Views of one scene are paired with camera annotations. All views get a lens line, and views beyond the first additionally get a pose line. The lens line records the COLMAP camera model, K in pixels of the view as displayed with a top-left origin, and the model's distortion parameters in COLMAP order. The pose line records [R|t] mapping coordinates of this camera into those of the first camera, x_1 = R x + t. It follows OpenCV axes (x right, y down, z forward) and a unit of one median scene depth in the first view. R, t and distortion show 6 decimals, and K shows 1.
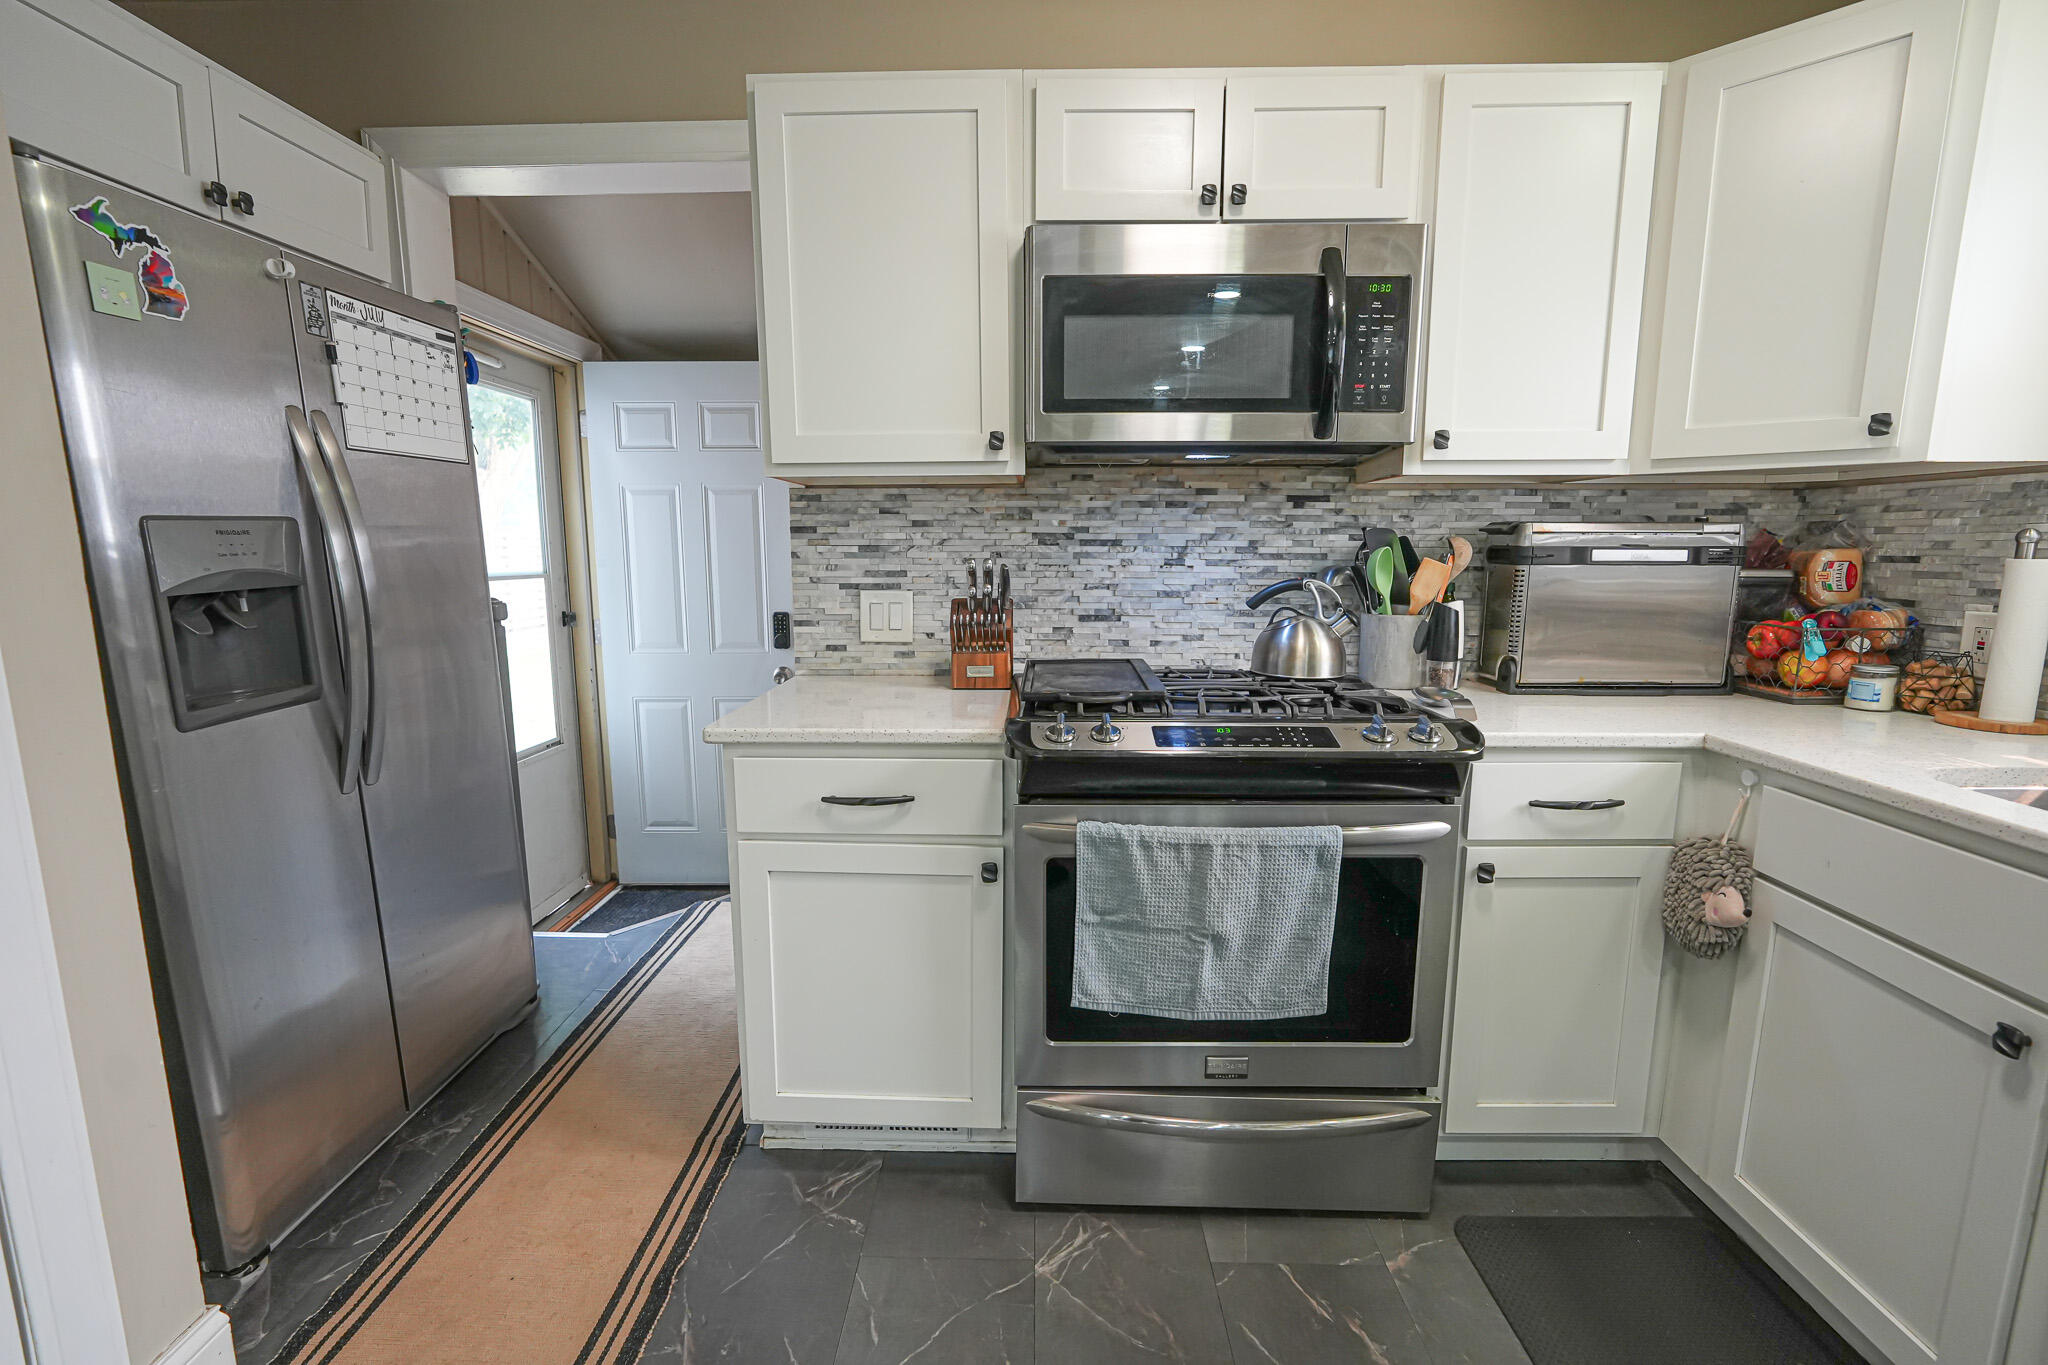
lens RADIAL K [[905.6, 0, 1014.3], [0, 905.6, 688.5], [0, 0, 1]] dist [-0.020276, 0.007942]
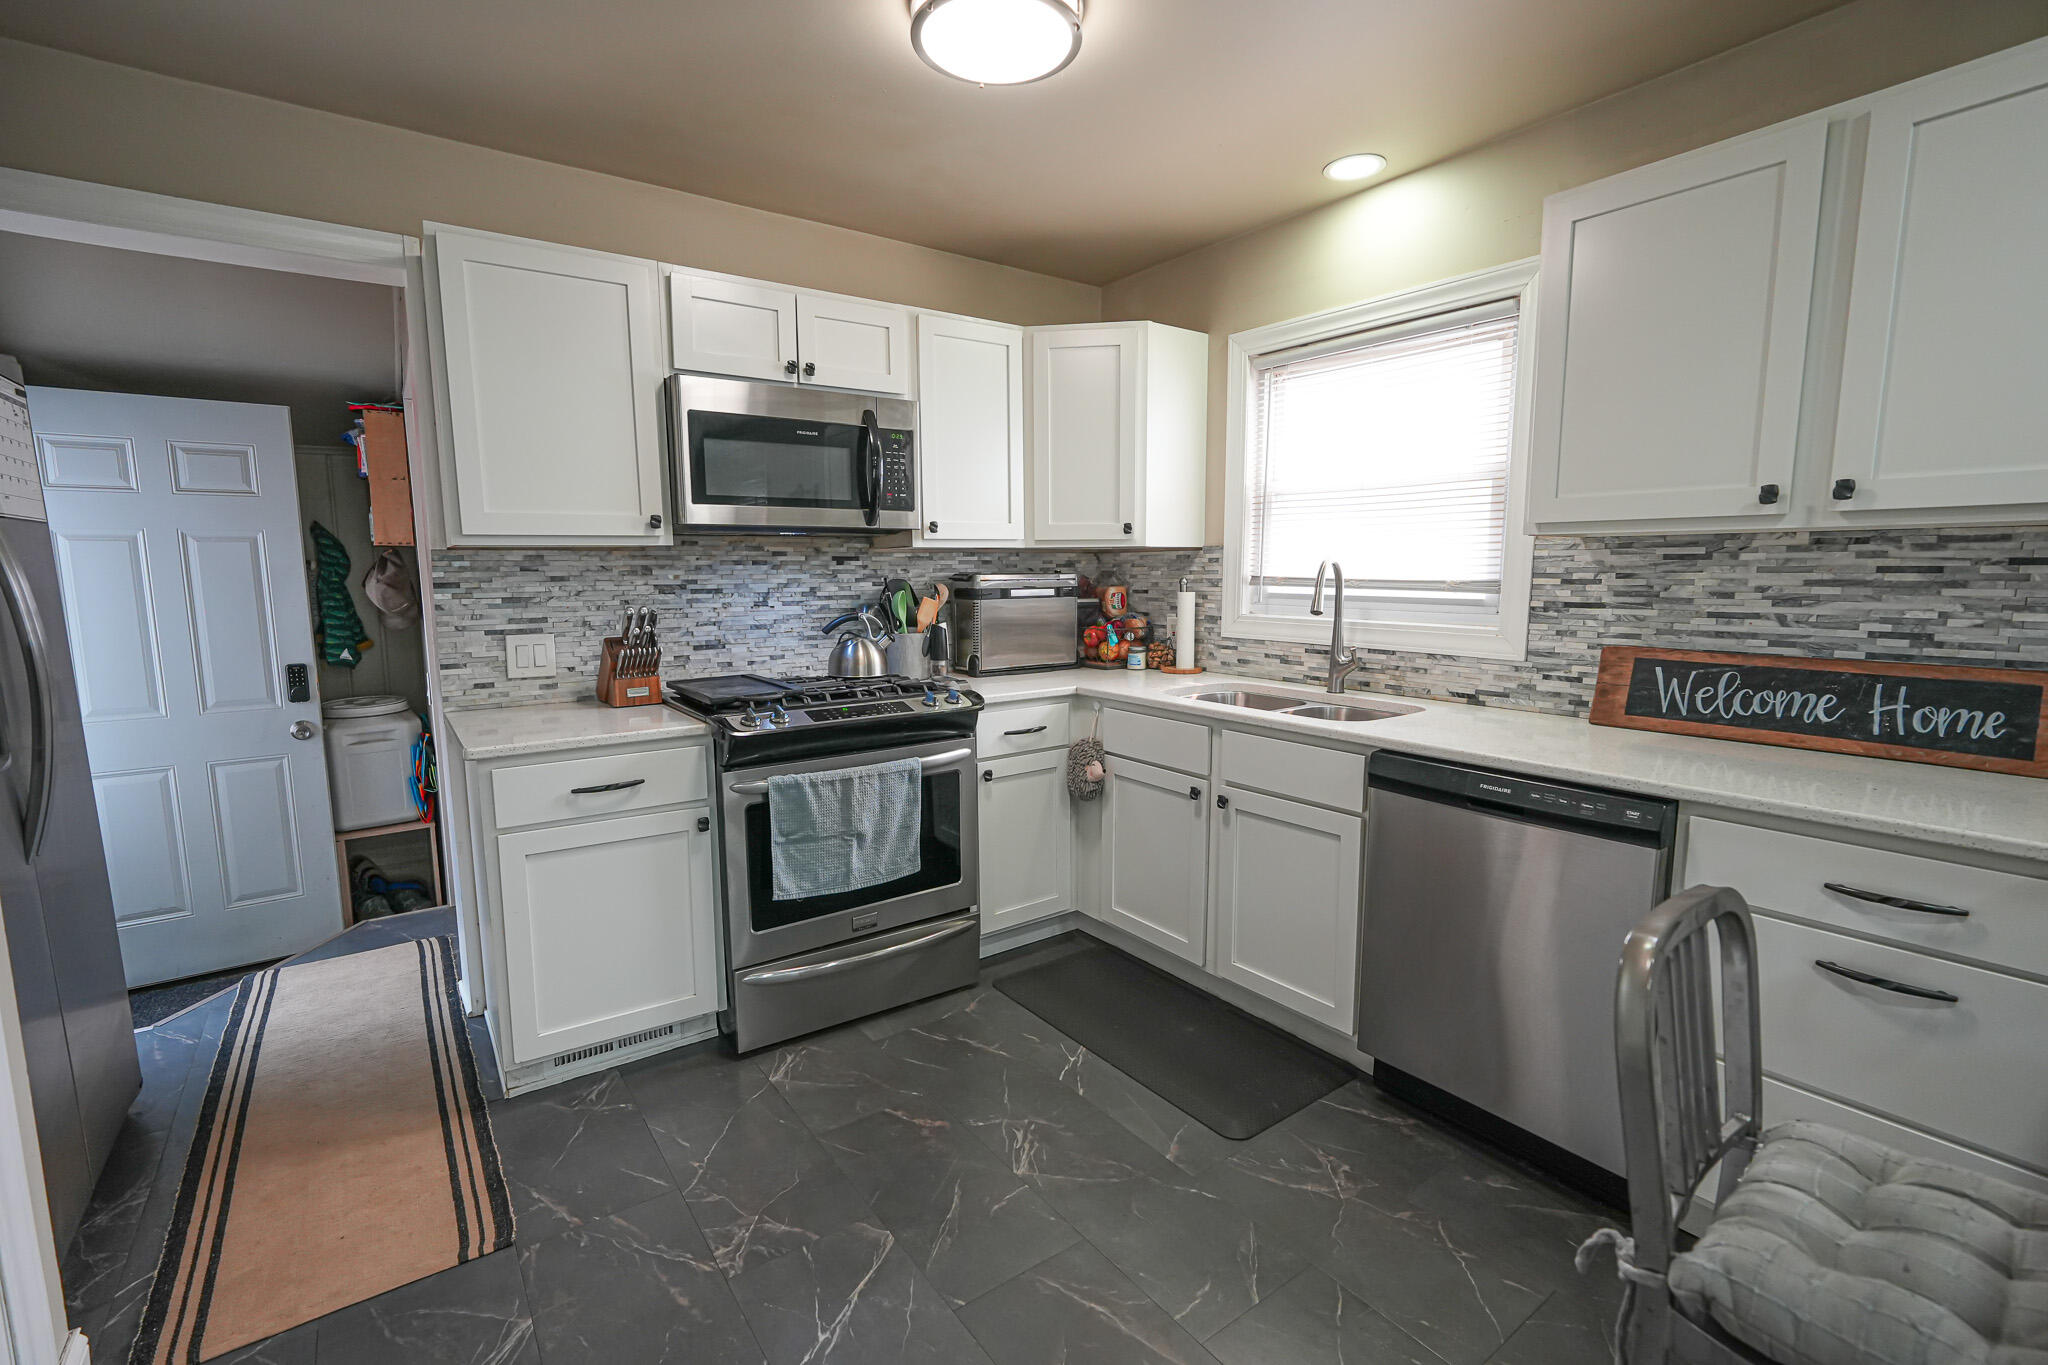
lens RADIAL K [[905.6, 0, 1011.5], [0, 905.6, 691.6], [0, 0, 1]] dist [-0.020276, 0.007942]
pose [[0.802998, -0.085947, 0.589751, -0.441414], [0.101445, 0.994818, 0.006852, 0.031104], [-0.587284, 0.054325, 0.807556, -0.439200]]
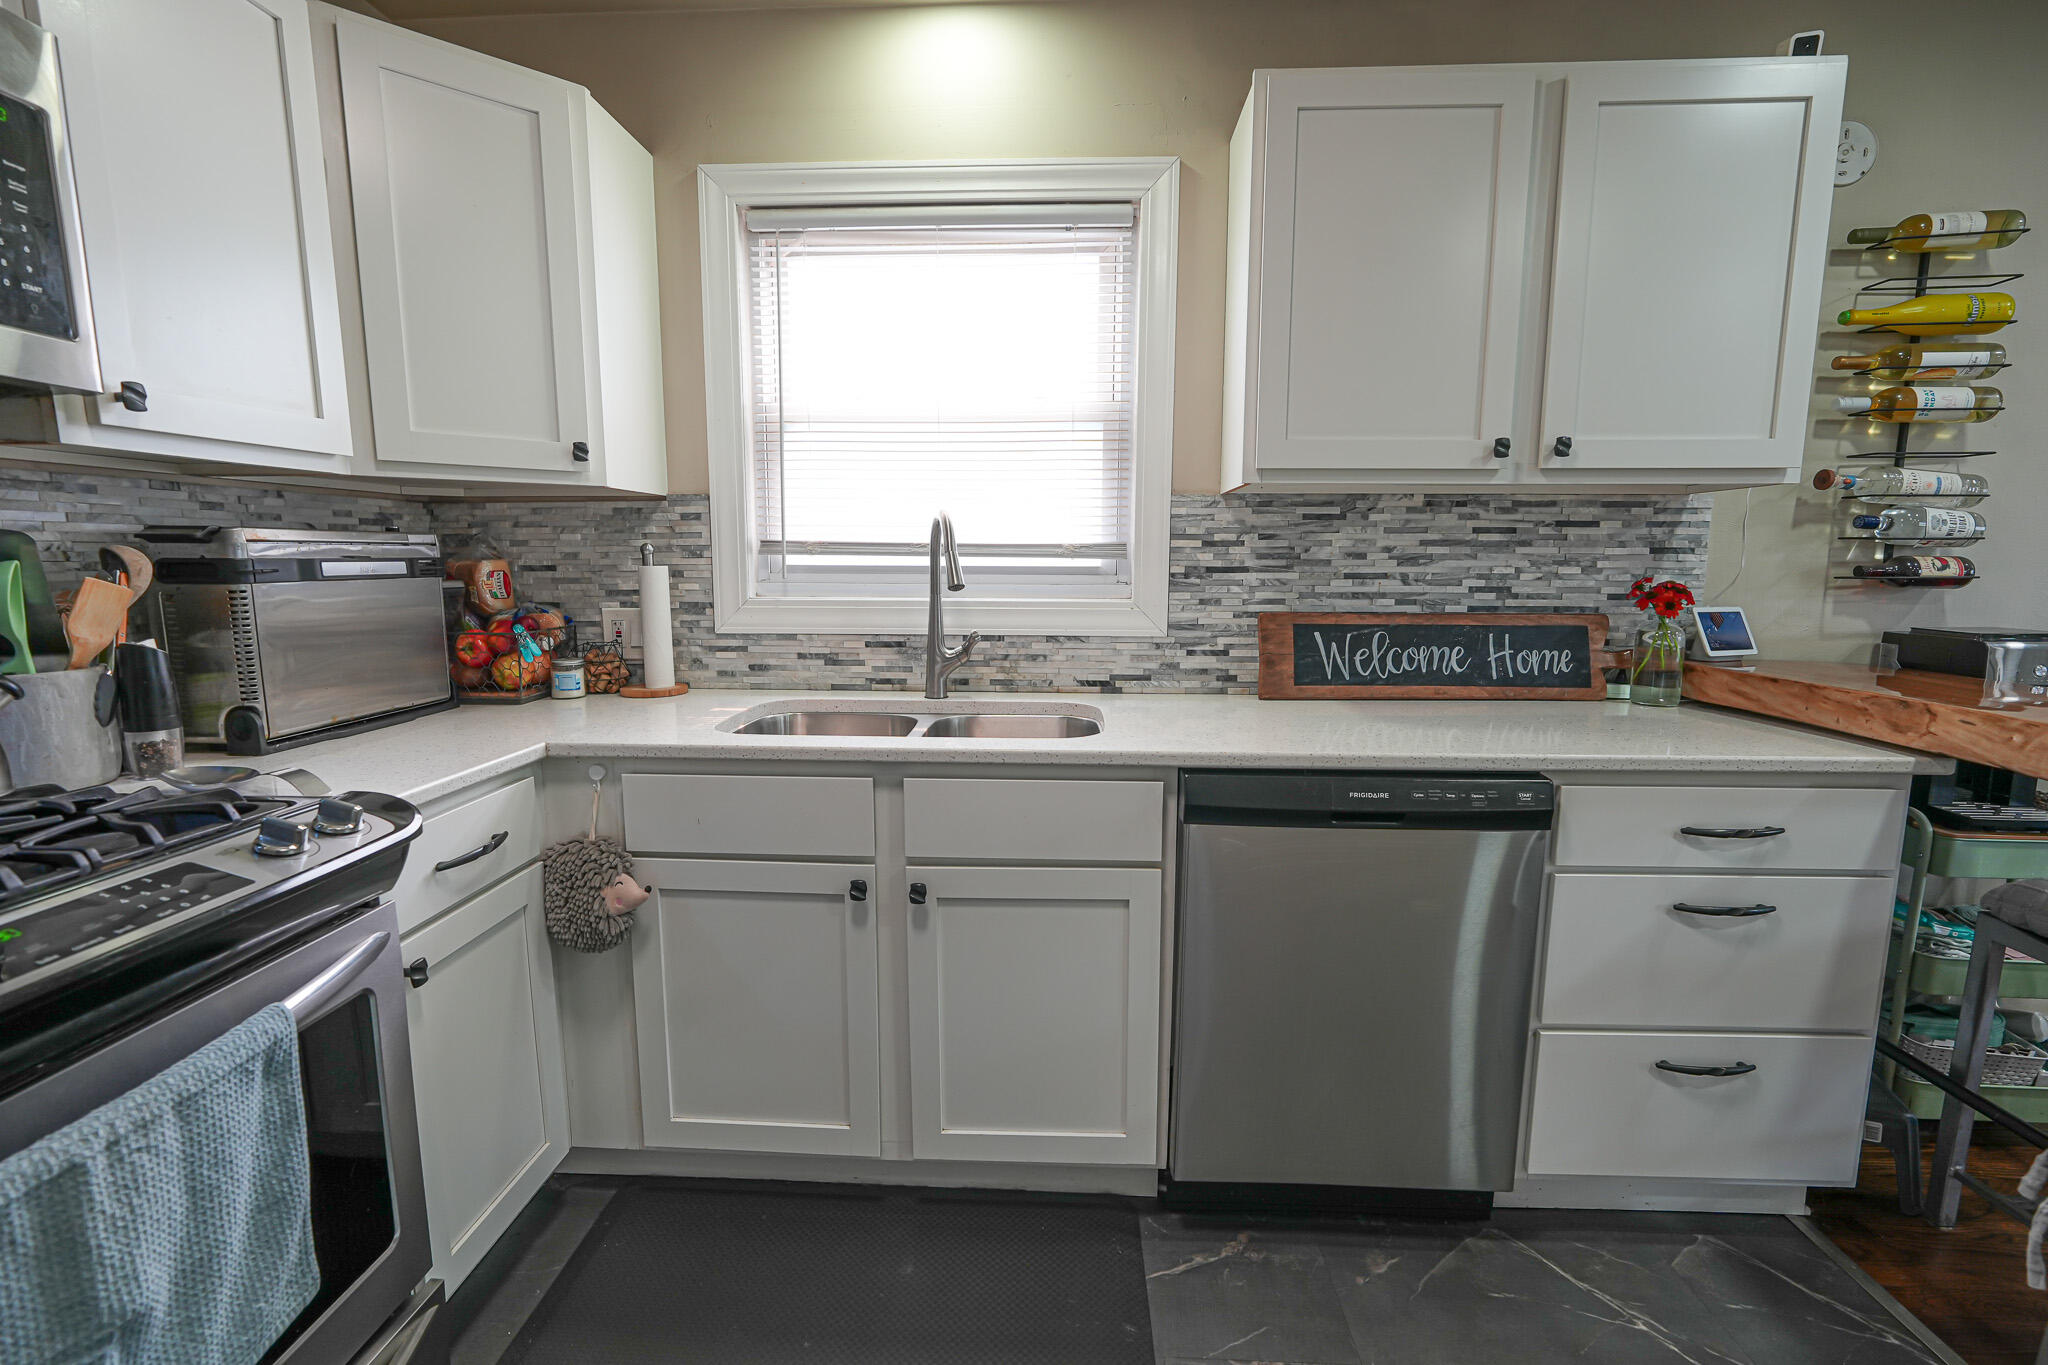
lens RADIAL K [[905.6, 0, 1017.1], [0, 905.6, 684.7], [0, 0, 1]] dist [-0.020276, 0.007942]
pose [[0.030328, -0.139313, 0.989784, -0.186166], [0.159486, 0.978227, 0.132799, -0.057075], [-0.986734, 0.153830, 0.051886, 0.378538]]
